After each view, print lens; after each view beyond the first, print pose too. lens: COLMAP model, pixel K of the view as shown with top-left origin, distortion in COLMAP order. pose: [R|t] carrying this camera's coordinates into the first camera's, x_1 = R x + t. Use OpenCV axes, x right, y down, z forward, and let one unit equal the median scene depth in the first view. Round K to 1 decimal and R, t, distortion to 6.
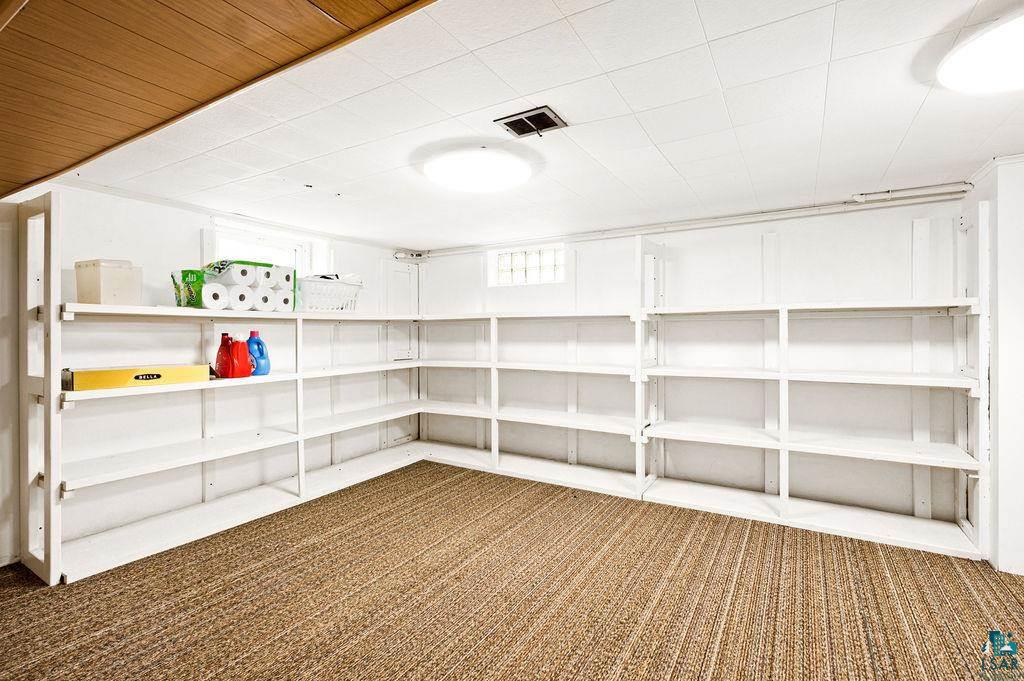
lens RADIAL K [[467.5, 0, 512.0], [0, 467.5, 340.5], [0, 0, 1]] dist [-0.000636, 0.000102]
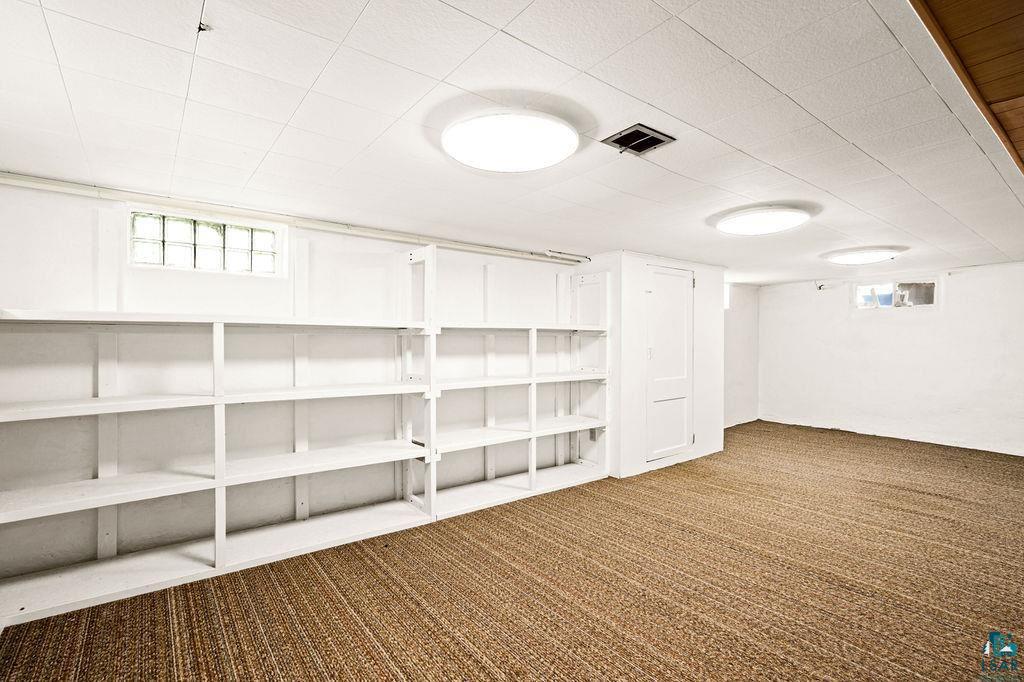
lens RADIAL K [[471.8, 0, 507.9], [0, 471.8, 348.3], [0, 0, 1]] dist [-0.000084, 0.000070]
pose [[0.380684, -0.005622, 0.924688, -0.564040], [0.016208, 0.999868, -0.000594, -0.010522], [-0.924563, 0.015213, 0.380725, 0.491421]]
